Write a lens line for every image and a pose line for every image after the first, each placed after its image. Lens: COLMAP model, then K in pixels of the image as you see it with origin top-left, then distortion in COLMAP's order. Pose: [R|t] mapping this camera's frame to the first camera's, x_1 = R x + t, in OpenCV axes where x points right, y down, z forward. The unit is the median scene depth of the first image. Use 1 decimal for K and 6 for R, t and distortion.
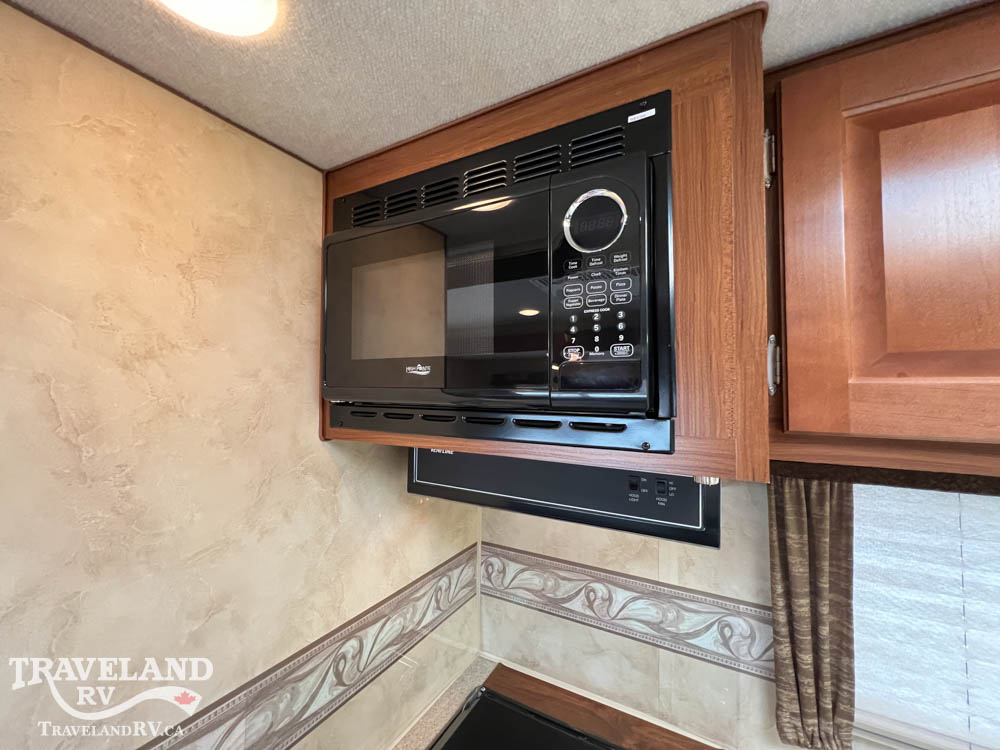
lens RADIAL K [[398.1, 0, 498.8], [0, 398.1, 374.2], [0, 0, 1]] dist [-0.001731, 0.000554]
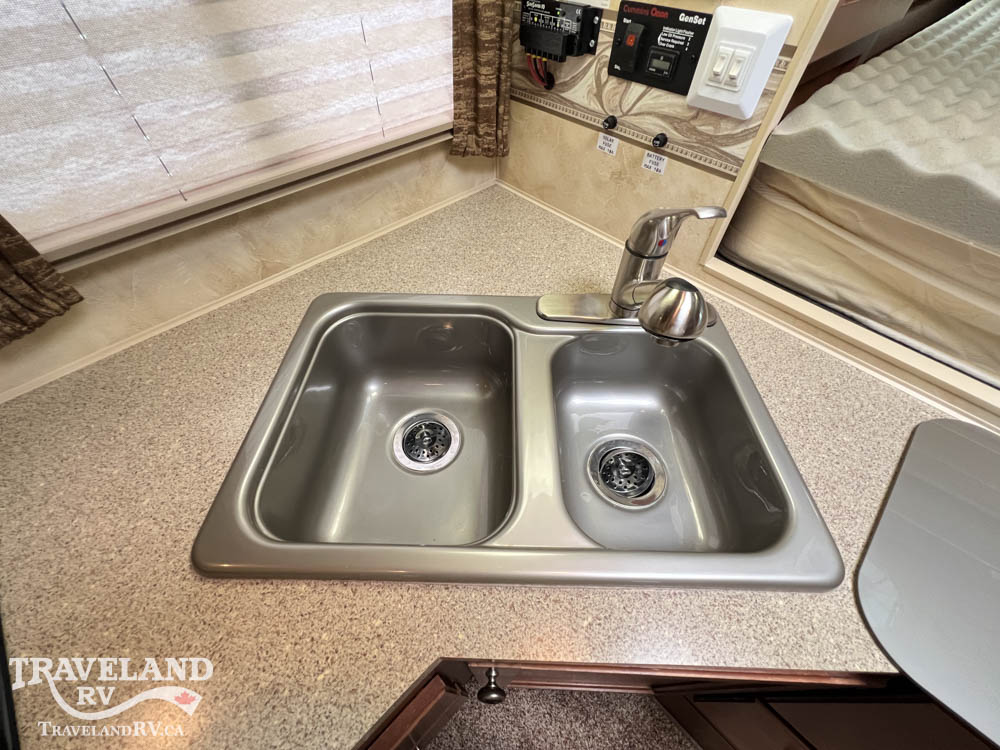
lens RADIAL K [[398.1, 0, 498.9], [0, 398.1, 374.9], [0, 0, 1]] dist [-0.001731, 0.000554]
pose [[0.297906, -0.742368, 0.600119, 0.596517], [-0.038210, 0.618886, 0.784551, 0.480329], [-0.953830, -0.256652, 0.156004, 0.181138]]
